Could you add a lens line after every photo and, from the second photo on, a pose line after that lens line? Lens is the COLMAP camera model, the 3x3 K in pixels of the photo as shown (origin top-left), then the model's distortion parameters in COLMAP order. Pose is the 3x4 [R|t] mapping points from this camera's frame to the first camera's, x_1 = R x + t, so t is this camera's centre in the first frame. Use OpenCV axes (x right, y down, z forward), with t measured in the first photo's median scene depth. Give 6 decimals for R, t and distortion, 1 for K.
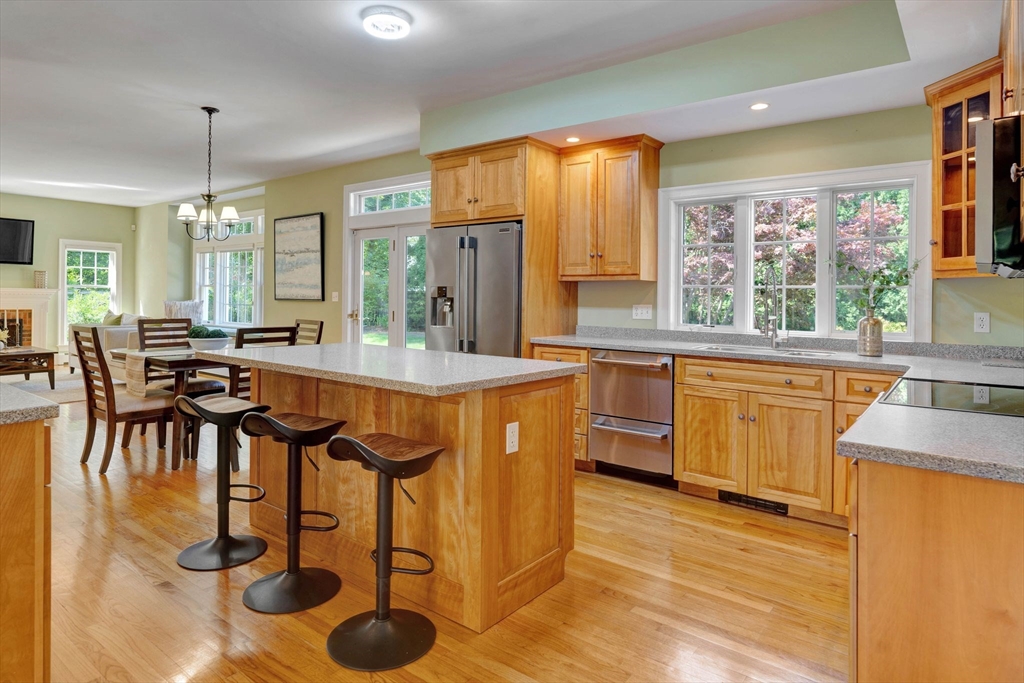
lens RADIAL K [[595.8, 0, 521.8], [0, 595.8, 299.6], [0, 0, 1]] dist [-0.008309, -0.000495]
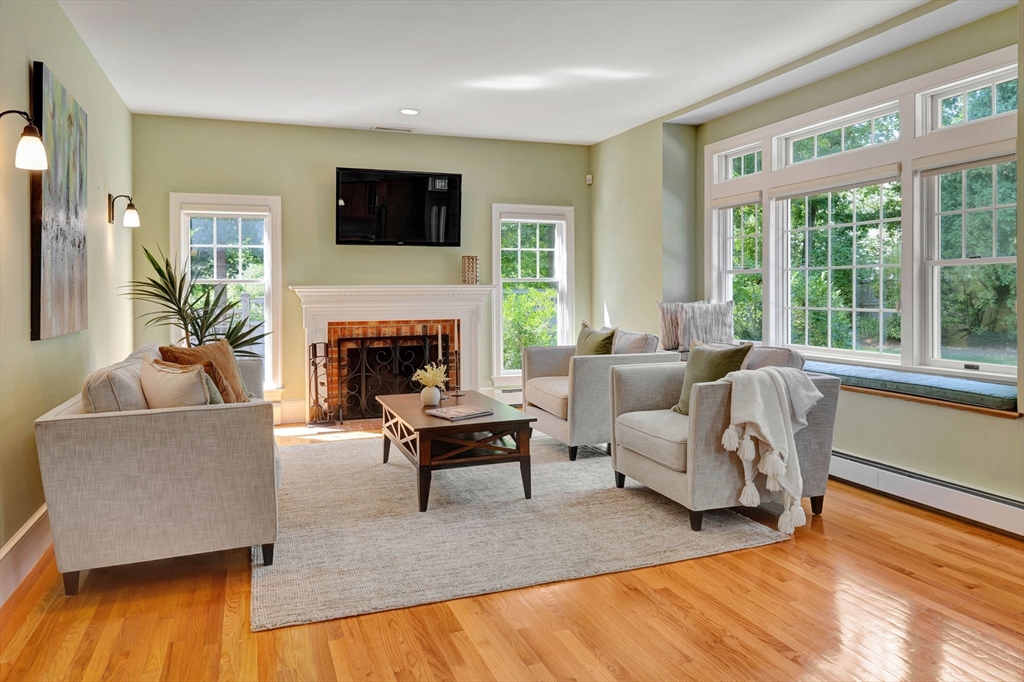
lens RADIAL K [[691.2, 0, 507.7], [0, 691.2, 293.3], [0, 0, 1]] dist [-0.028567, -0.000710]
pose [[0.846609, -0.019213, -0.531869, -0.469044], [0.017677, 0.999812, -0.007979, -0.004415], [0.531922, -0.002647, 0.846789, 0.487013]]
